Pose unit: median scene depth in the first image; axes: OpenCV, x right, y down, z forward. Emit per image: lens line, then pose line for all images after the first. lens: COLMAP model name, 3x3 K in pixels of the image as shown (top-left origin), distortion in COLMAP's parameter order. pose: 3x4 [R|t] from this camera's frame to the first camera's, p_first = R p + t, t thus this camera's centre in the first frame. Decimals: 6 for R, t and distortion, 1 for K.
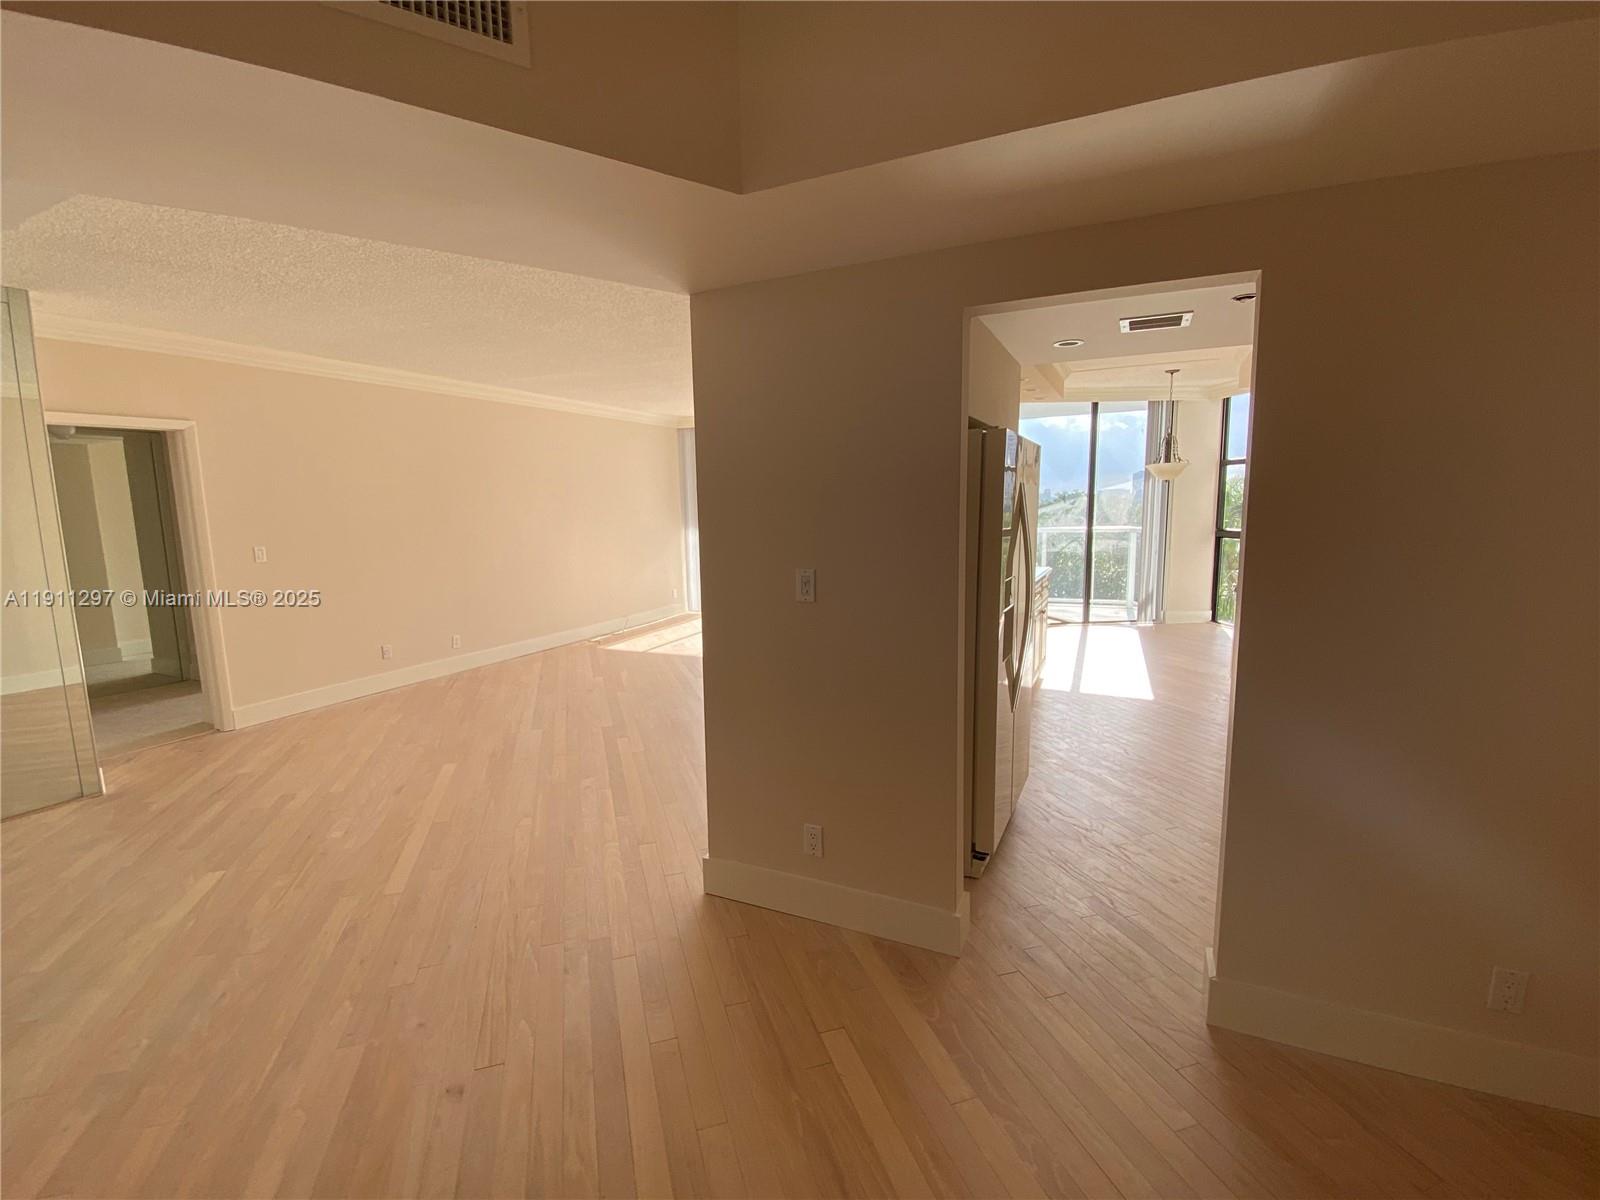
lens RADIAL K [[733.5, 0, 797.0], [0, 733.5, 601.4], [0, 0, 1]] dist [-0.000165, -0.000581]
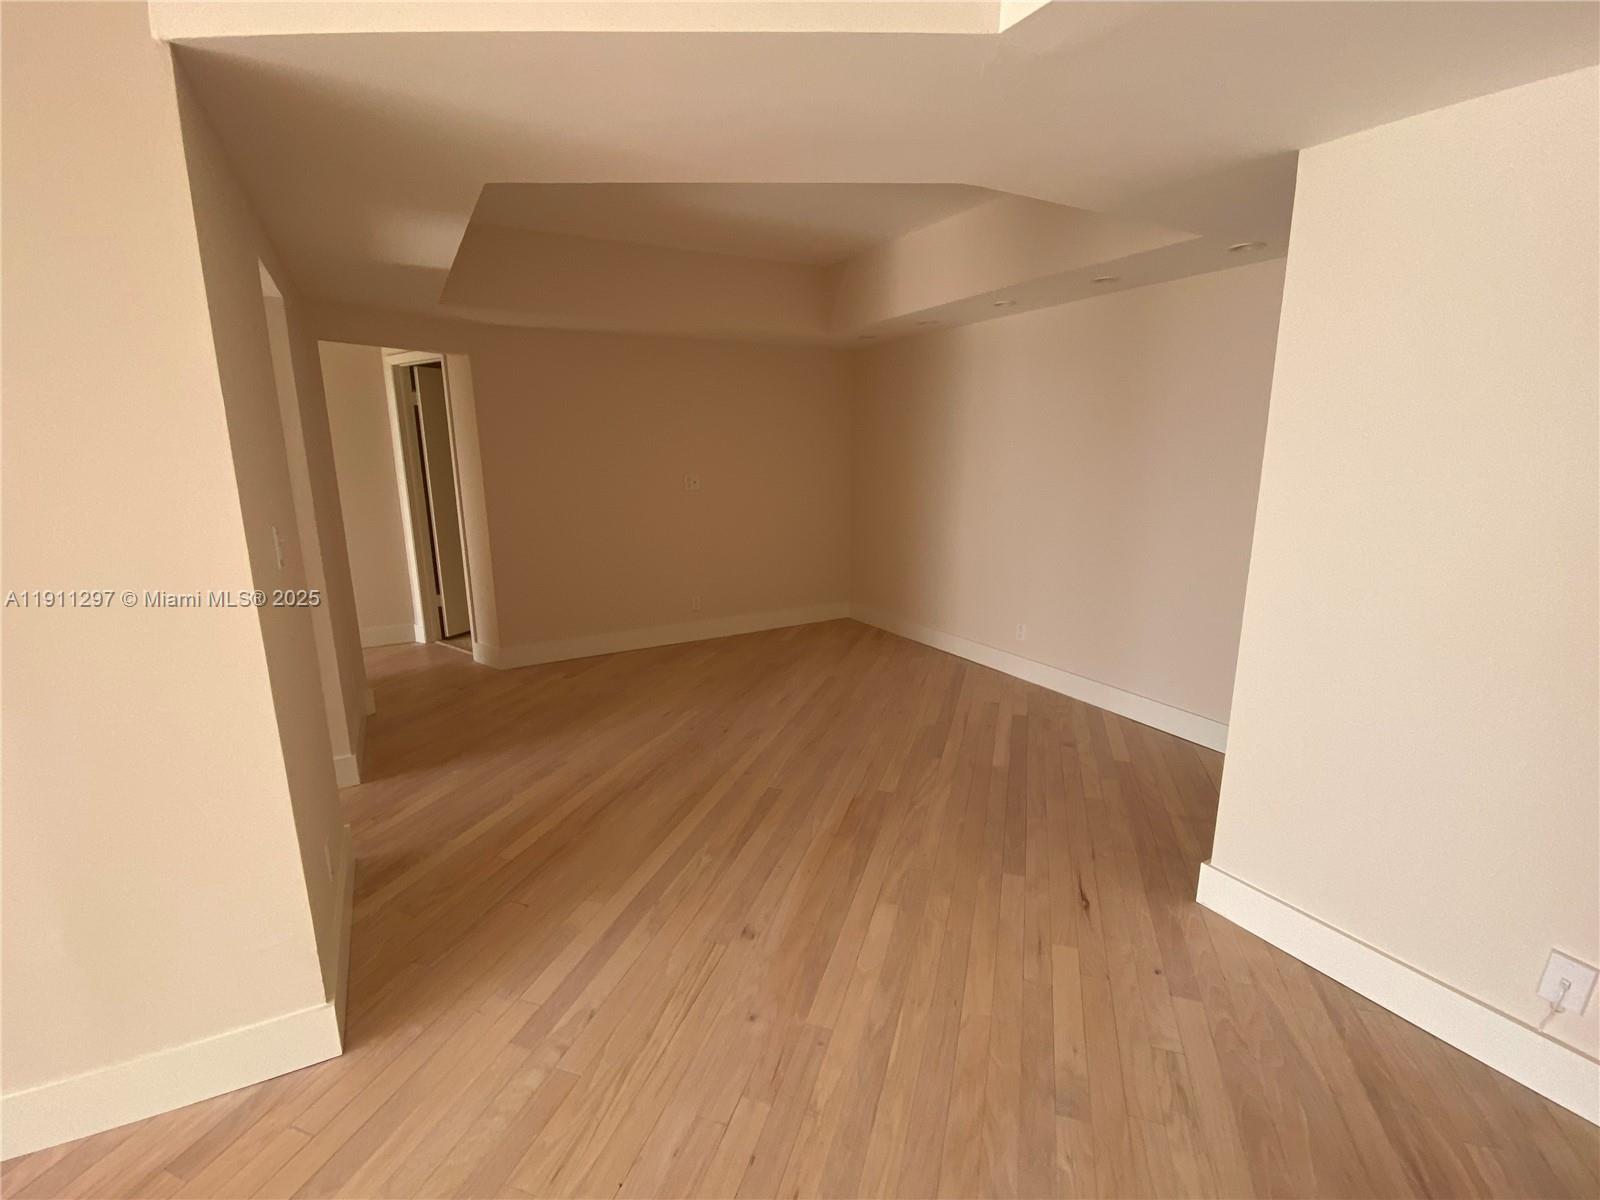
lens RADIAL K [[733.5, 0, 799.6], [0, 733.5, 602.1], [0, 0, 1]] dist [-0.000165, -0.000581]
pose [[-0.820925, -0.084558, 0.564741, -1.084813], [0.106908, 0.948730, 0.297458, -0.164580], [-0.560940, 0.304566, -0.769796, 1.596722]]
